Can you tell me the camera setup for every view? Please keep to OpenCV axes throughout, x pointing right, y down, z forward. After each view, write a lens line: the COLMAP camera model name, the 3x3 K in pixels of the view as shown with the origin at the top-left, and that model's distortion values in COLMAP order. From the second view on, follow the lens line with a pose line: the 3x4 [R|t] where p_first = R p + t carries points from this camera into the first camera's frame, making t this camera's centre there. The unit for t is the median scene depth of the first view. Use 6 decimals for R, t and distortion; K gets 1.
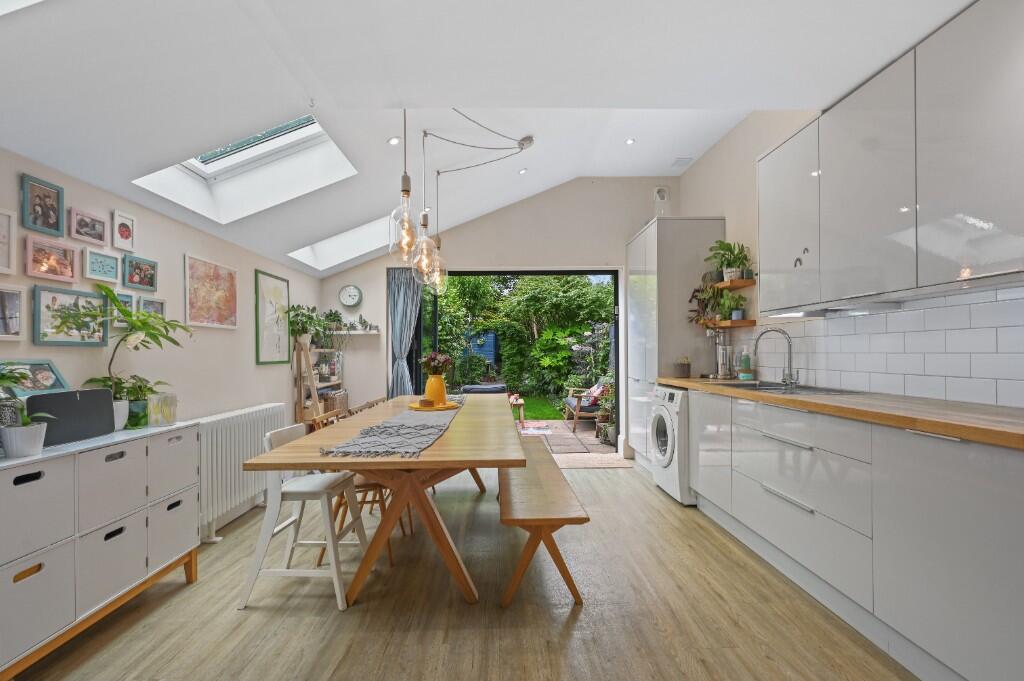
lens RADIAL K [[440.8, 0, 509.0], [0, 440.8, 348.4], [0, 0, 1]] dist [-0.000182, -0.000015]
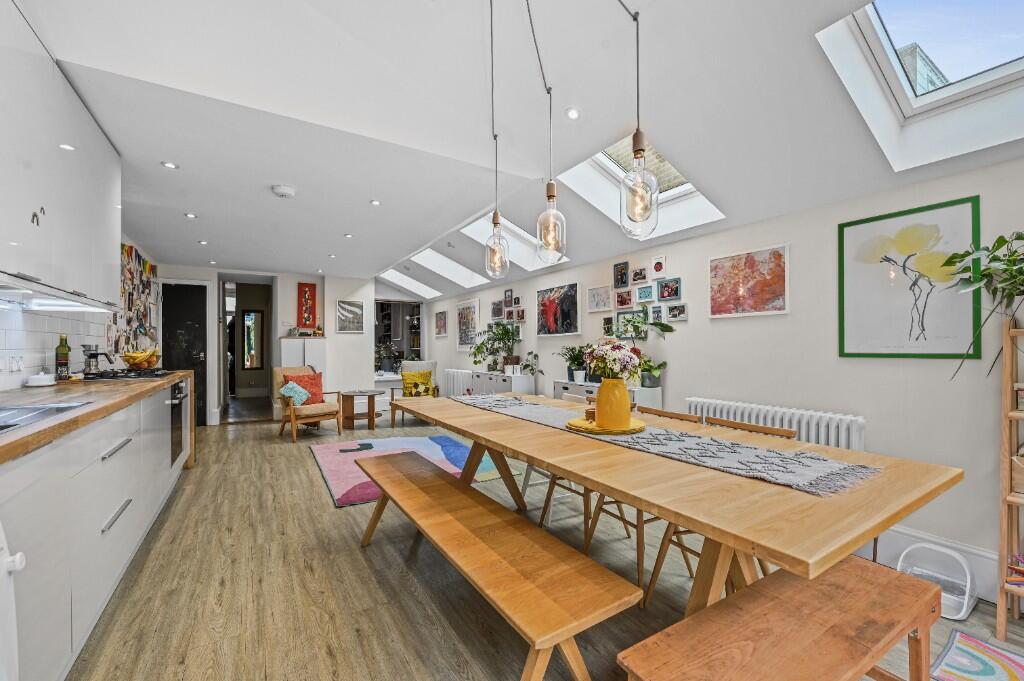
lens RADIAL K [[416.8, 0, 509.4], [0, 416.8, 346.3], [0, 0, 1]] dist [-0.002465, 0.000157]
pose [[-0.861872, 0.008663, -0.507052, 0.347256], [0.014383, 0.999869, -0.007365, 0.024675], [0.506922, -0.013640, -0.861884, 1.945978]]
